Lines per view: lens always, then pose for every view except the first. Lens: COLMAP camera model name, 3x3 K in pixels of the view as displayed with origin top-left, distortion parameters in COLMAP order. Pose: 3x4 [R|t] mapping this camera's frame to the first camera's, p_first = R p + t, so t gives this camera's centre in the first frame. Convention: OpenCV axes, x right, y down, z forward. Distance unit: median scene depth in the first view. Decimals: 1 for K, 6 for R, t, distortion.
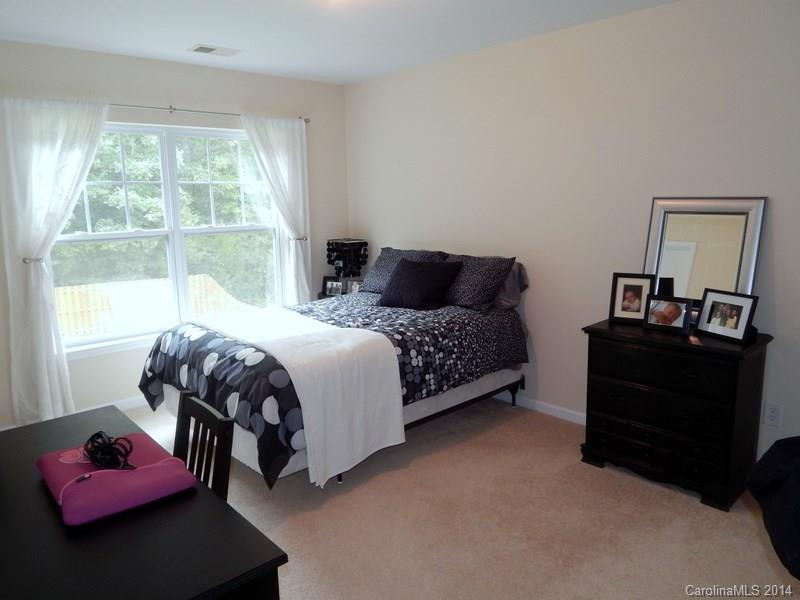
lens RADIAL K [[571.0, 0, 400.0], [0, 571.0, 300.0], [0, 0, 1]] dist [-0.100258, 0.001338]
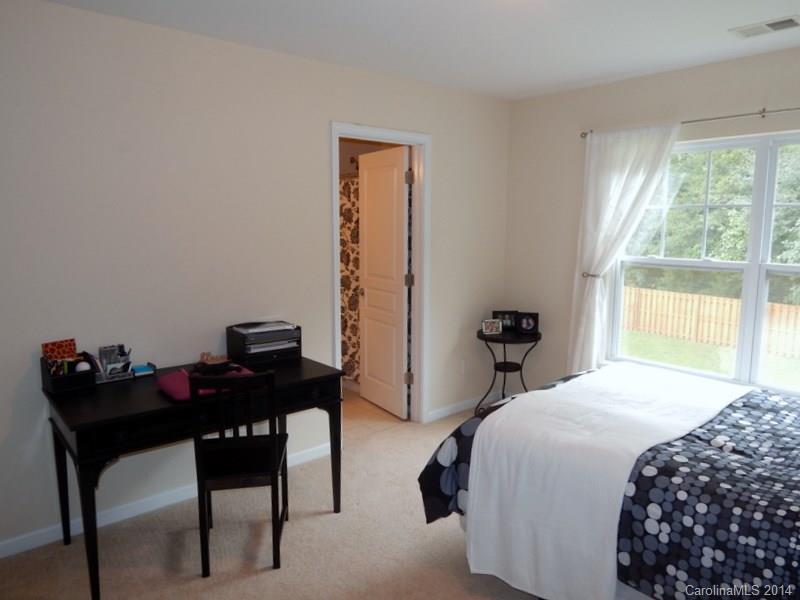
lens RADIAL K [[530.6, 0, 400.0], [0, 530.6, 300.0], [0, 0, 1]] dist [0.006094, -0.024789]
pose [[-0.024290, 0.149693, -0.988434, 0.501578], [-0.174408, 0.972929, 0.151631, -0.140798], [0.984374, 0.176074, 0.002475, 0.696709]]
